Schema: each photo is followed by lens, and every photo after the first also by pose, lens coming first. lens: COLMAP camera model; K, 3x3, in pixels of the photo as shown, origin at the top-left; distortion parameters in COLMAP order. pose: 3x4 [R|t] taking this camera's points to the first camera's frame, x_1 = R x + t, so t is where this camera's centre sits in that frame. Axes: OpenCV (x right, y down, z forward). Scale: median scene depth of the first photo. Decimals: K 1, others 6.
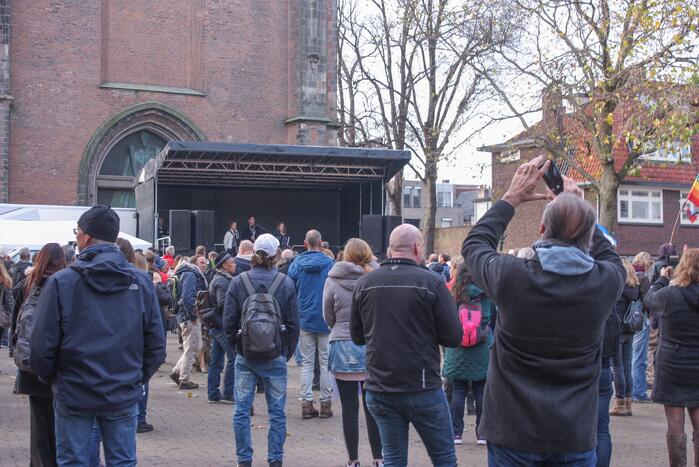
lens RADIAL K [[1134.0, 0, 349.5], [0, 1134.0, 233.5], [0, 0, 1]] dist [-0.027590, -0.006946]
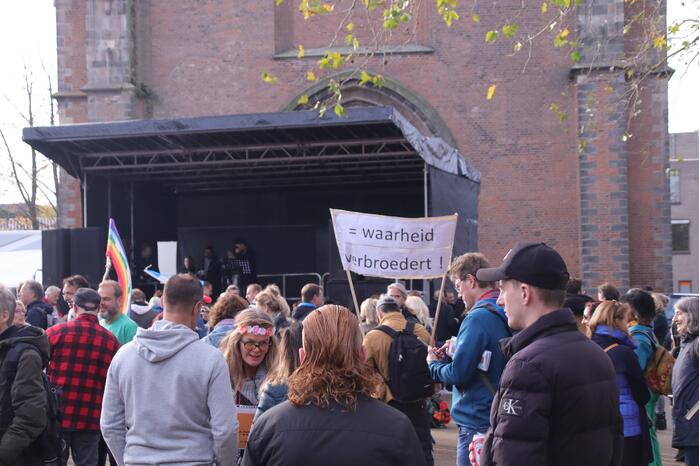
lens RADIAL K [[1469.1, 0, 349.0], [0, 1469.1, 245.2], [0, 0, 1]] dist [0.269505, 0.076881]
pose [[0.806483, -0.046782, -0.589404, 0.342374], [0.040989, 0.998890, -0.023200, 0.011199], [0.589835, -0.005449, 0.807505, 0.263624]]
